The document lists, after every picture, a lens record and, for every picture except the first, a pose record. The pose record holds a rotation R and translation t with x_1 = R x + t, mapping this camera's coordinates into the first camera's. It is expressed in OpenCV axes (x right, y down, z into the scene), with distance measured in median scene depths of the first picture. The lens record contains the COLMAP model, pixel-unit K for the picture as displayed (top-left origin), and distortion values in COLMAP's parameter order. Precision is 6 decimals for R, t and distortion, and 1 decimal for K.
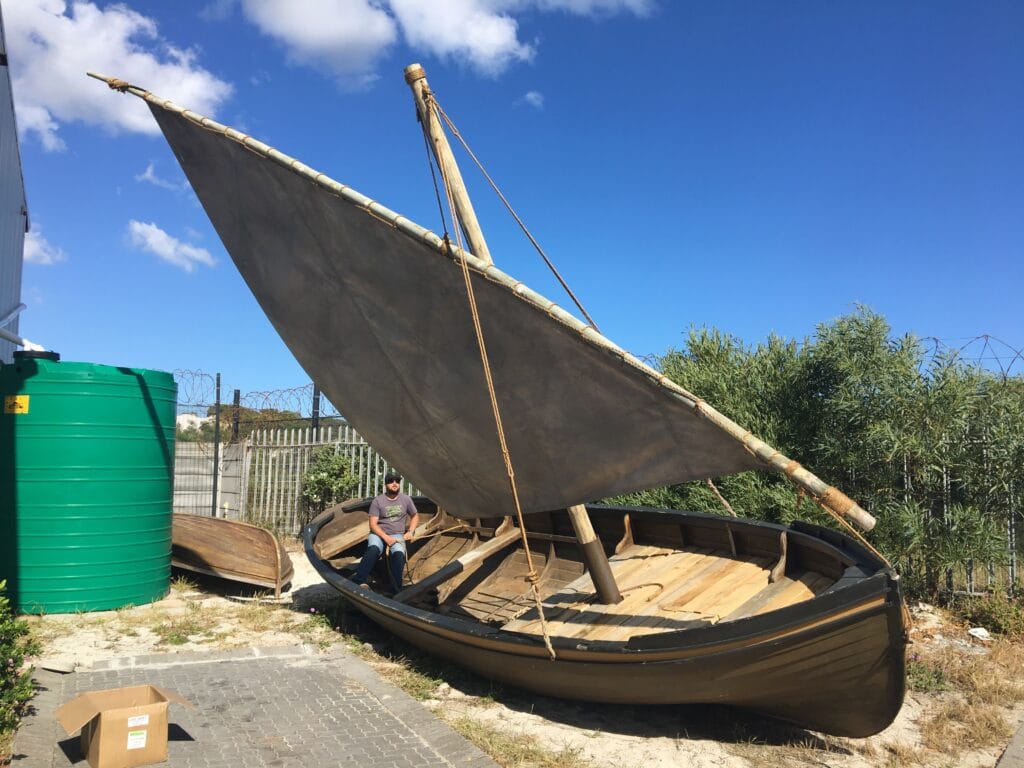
lens RADIAL K [[928.1, 0, 512.0], [0, 928.1, 384.0], [0, 0, 1]] dist [0.101973, -0.169829]
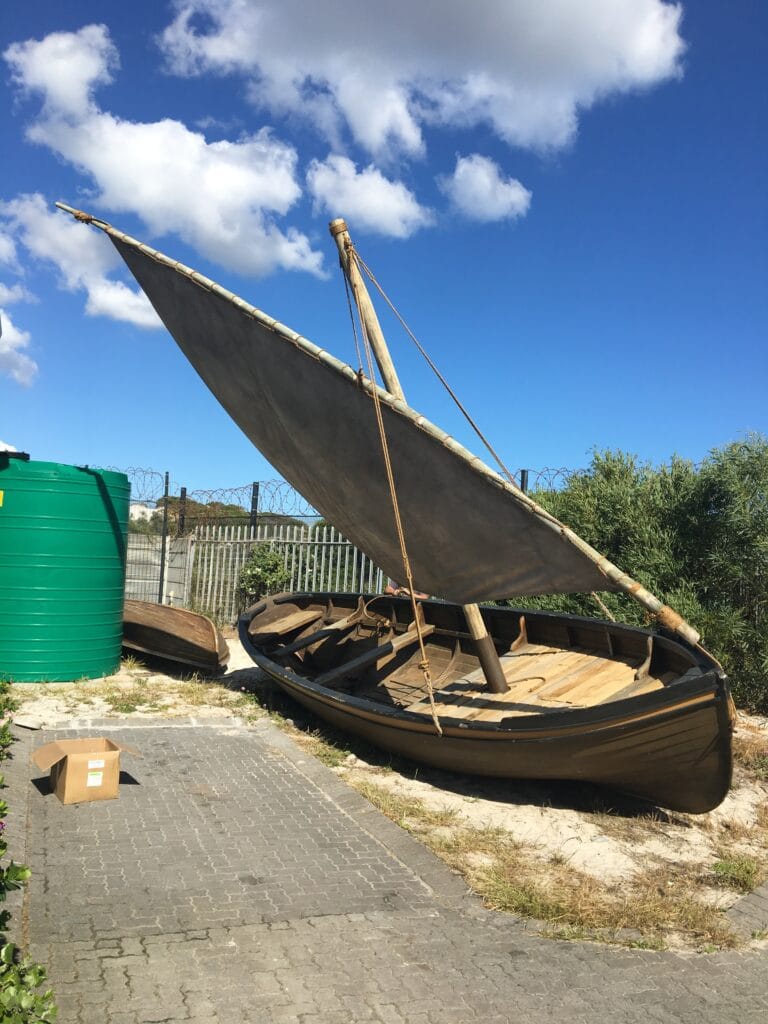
lens RADIAL K [[928.1, 0, 384.0], [0, 928.1, 512.0], [0, 0, 1]] dist [0.101973, -0.169829]
pose [[0.996668, 0.032223, -0.074929, 0.042485], [-0.029875, 0.999034, 0.032238, -0.016851], [0.075895, -0.029892, 0.996668, -0.131262]]
